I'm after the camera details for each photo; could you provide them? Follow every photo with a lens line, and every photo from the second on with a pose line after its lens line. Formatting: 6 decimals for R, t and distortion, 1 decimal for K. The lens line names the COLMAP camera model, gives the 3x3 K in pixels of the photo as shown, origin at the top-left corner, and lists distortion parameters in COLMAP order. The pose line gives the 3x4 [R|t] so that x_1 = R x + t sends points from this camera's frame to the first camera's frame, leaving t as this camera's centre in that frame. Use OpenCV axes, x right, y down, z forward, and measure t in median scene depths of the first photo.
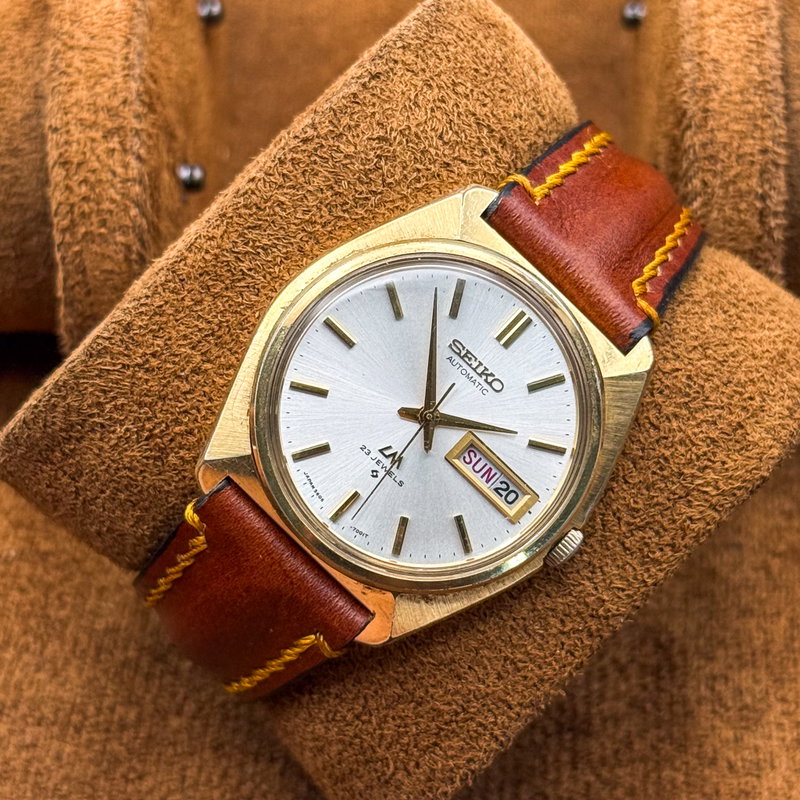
lens RADIAL K [[2359.3, 0, 401.1], [0, 2359.3, 370.0], [0, 0, 1]] dist [-0.007728, -0.921207]
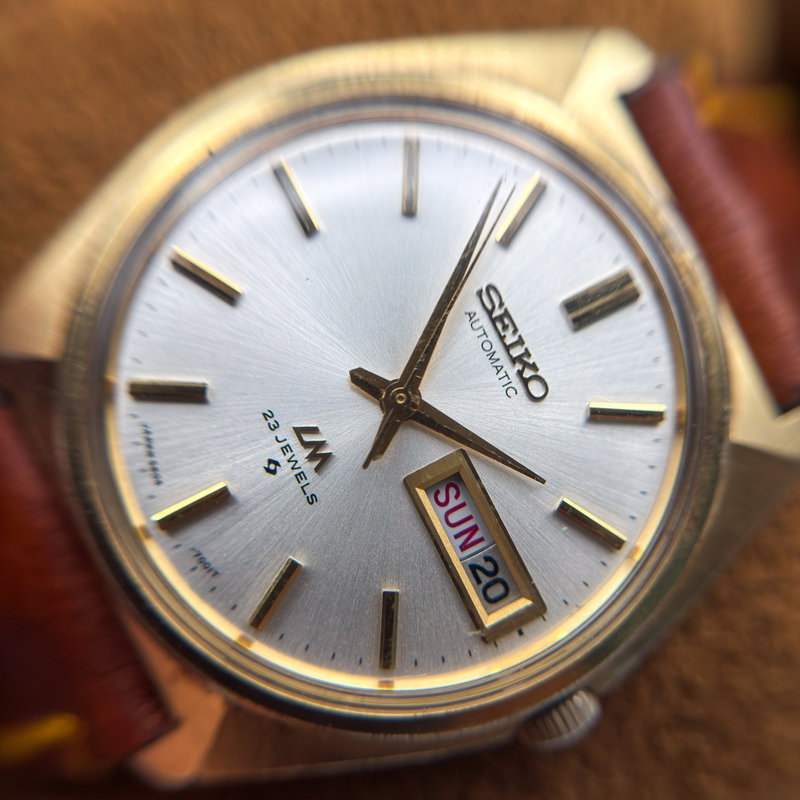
lens RADIAL K [[795.3, 0, 410.9], [0, 795.3, 402.2], [0, 0, 1]] dist [0.354601, -0.003672]
pose [[0.944250, 0.327659, -0.032125, 0.020062], [-0.328986, 0.942805, -0.053732, 0.029353], [0.012682, 0.061305, 0.998039, 0.812545]]
